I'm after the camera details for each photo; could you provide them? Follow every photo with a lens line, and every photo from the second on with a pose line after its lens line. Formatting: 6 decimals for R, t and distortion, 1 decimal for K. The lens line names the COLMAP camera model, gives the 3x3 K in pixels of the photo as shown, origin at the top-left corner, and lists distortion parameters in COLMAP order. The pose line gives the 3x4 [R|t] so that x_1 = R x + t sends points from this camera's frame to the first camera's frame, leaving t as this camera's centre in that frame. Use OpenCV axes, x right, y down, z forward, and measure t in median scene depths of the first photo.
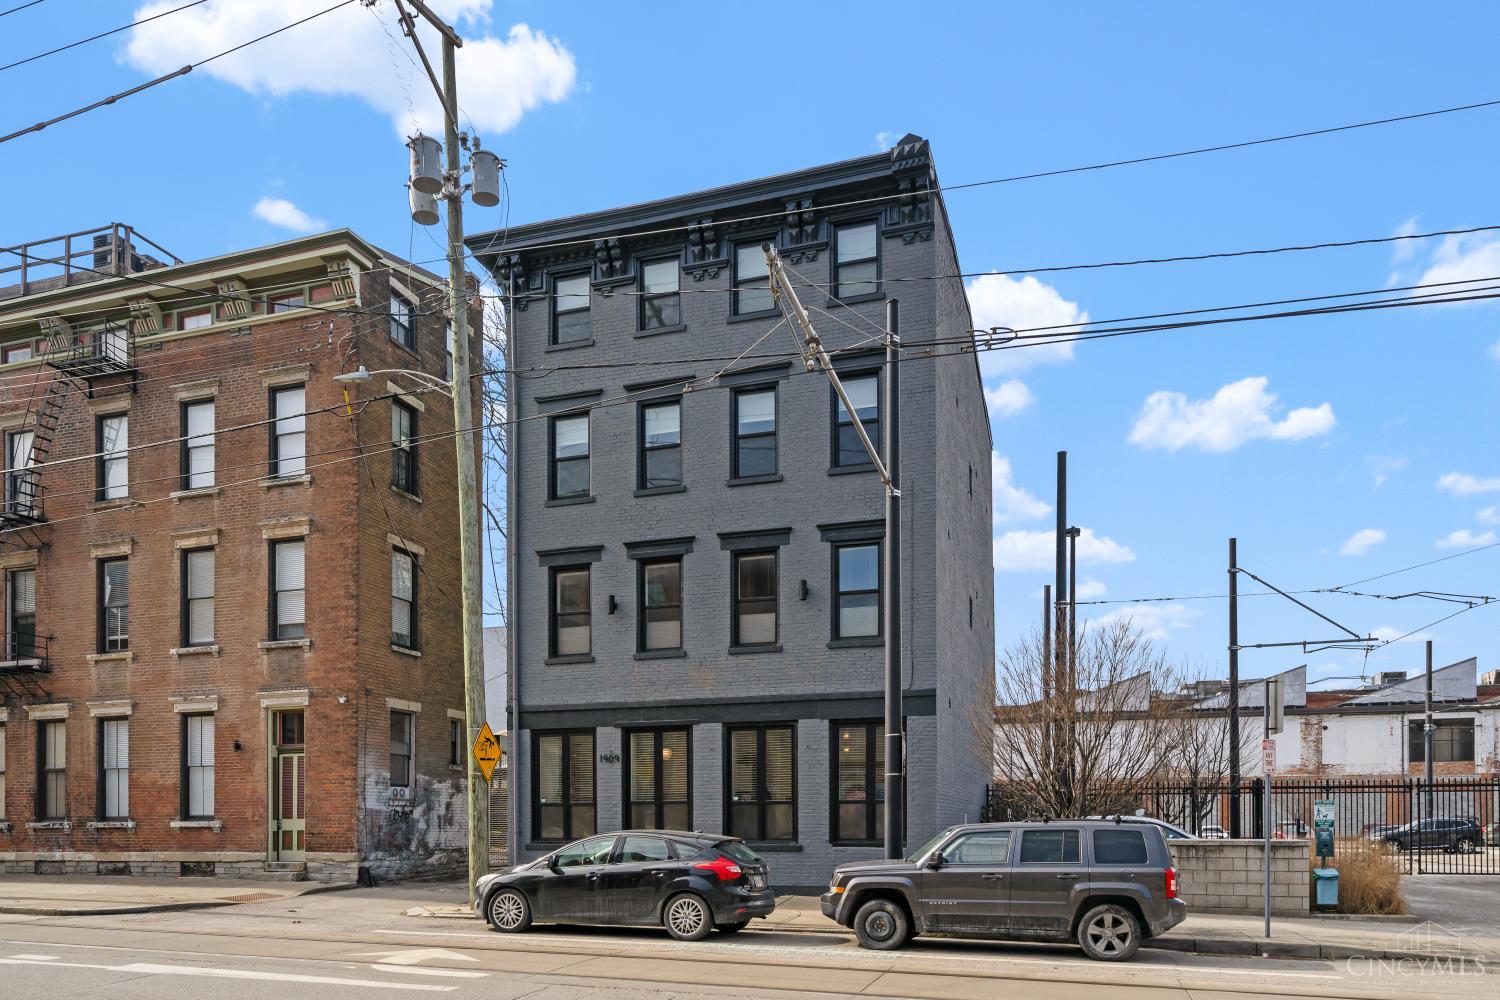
lens RADIAL K [[940.6, 0, 703.6], [0, 940.6, 529.5], [0, 0, 1]] dist [0.001542, 0.001587]
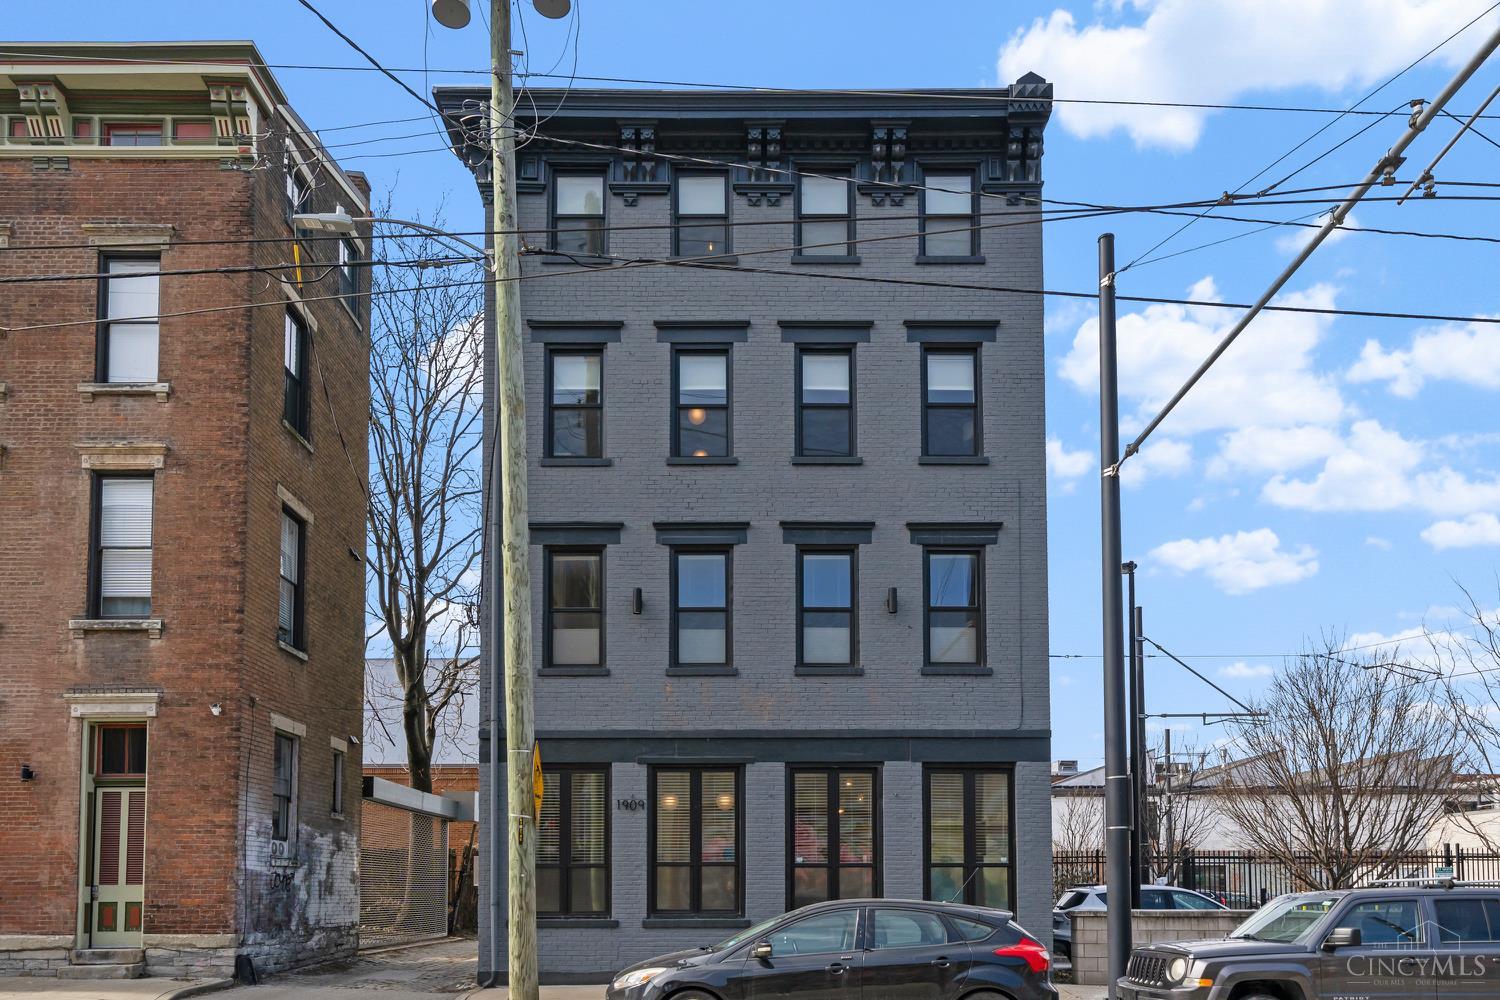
lens RADIAL K [[1114.2, 0, 754.1], [0, 1114.2, 500.8], [0, 0, 1]] dist [0.022615, -0.023077]
pose [[0.954650, 0.098923, 0.280816, -0.257384], [-0.090534, 0.994977, -0.042724, 0.026971], [-0.283632, 0.015363, 0.958810, 0.097386]]
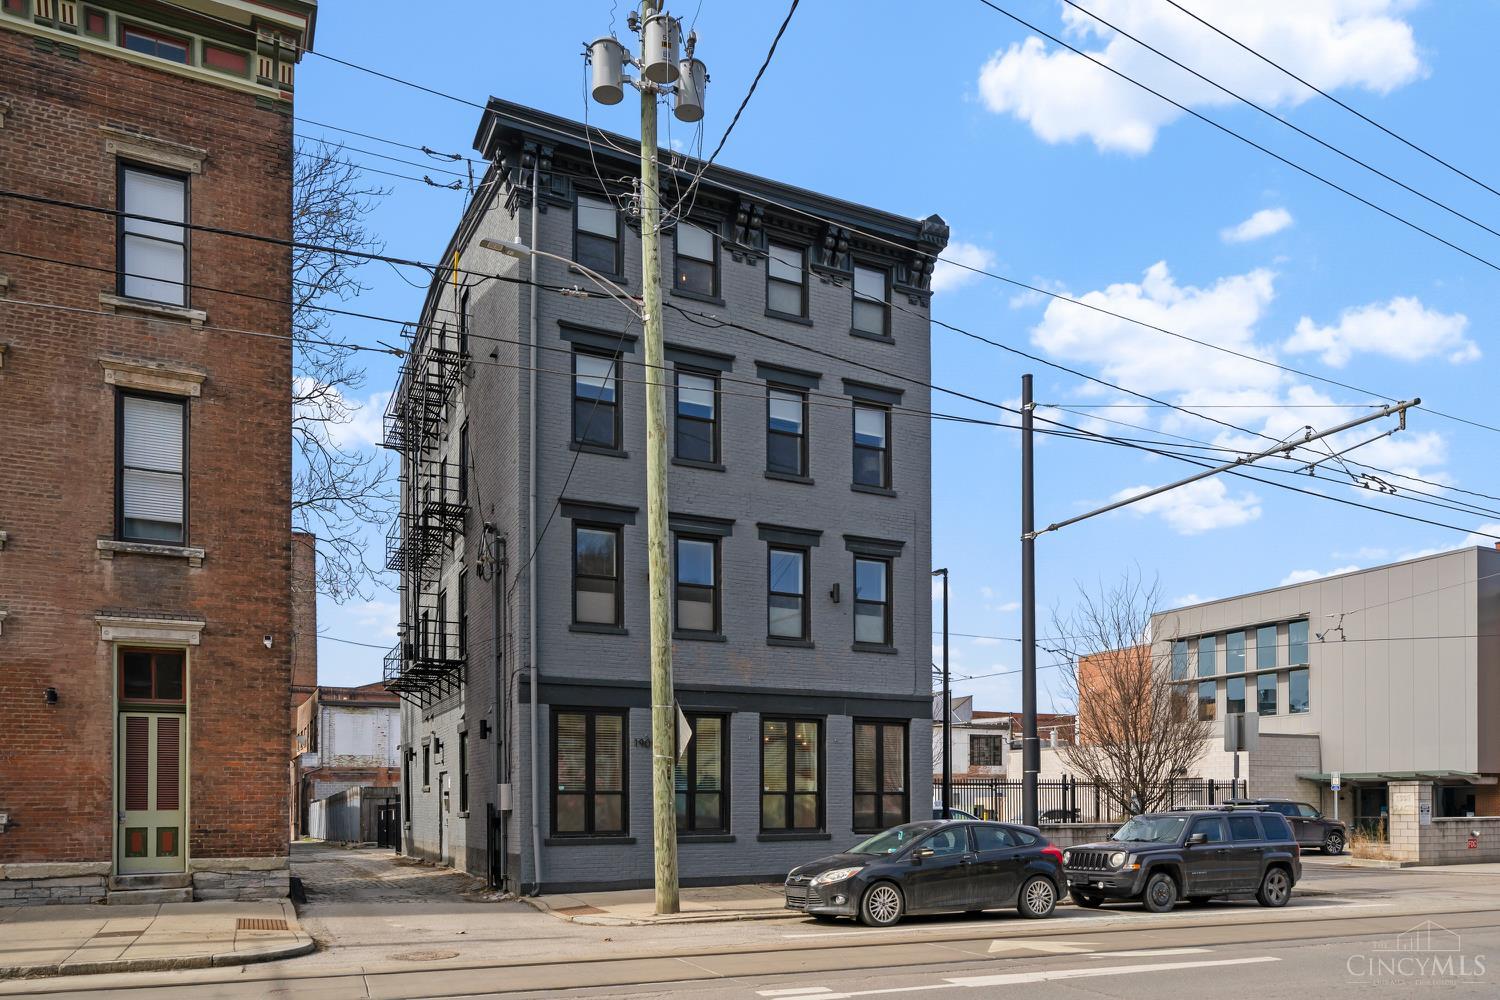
lens RADIAL K [[970.2, 0, 752.1], [0, 970.2, 494.1], [0, 0, 1]] dist [0.003690, -0.002697]
pose [[0.736187, 0.207199, 0.644281, -0.623900], [-0.197699, 0.976298, -0.088075, 0.063340], [-0.647259, -0.062534, 0.759701, 0.209359]]
